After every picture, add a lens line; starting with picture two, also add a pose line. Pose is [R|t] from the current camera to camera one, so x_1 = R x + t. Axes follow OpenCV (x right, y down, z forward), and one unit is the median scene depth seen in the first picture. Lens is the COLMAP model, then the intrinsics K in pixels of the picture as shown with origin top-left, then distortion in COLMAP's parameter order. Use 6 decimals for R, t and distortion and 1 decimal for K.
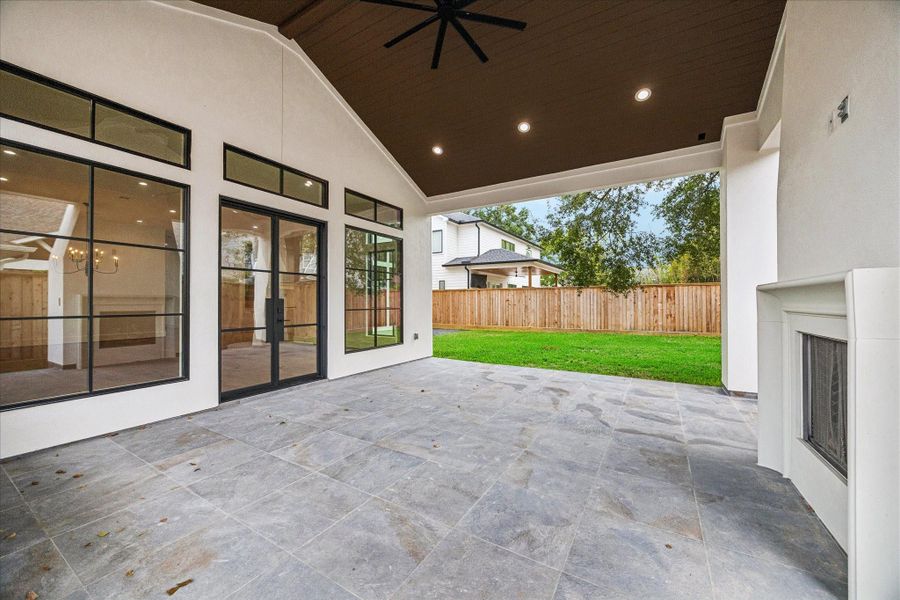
lens RADIAL K [[342.9, 0, 453.4], [0, 342.9, 299.0], [0, 0, 1]] dist [-0.000316, -0.000014]
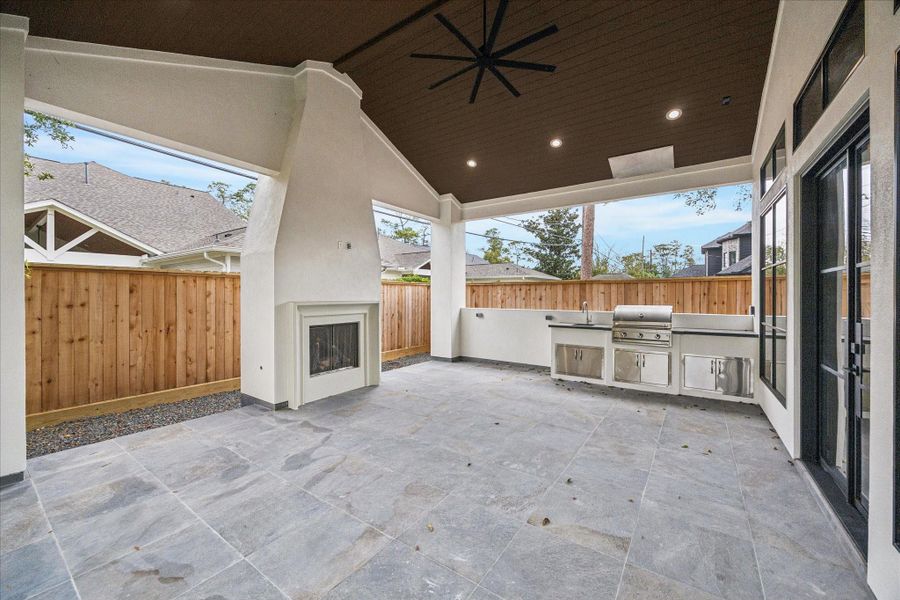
lens RADIAL K [[342.9, 0, 453.4], [0, 342.9, 299.0], [0, 0, 1]] dist [-0.000316, -0.000014]
pose [[-0.997529, 0.002751, 0.070197, 0.000872], [0.002652, 0.999995, -0.001507, -0.042669], [-0.070201, -0.001317, -0.997532, 1.978158]]
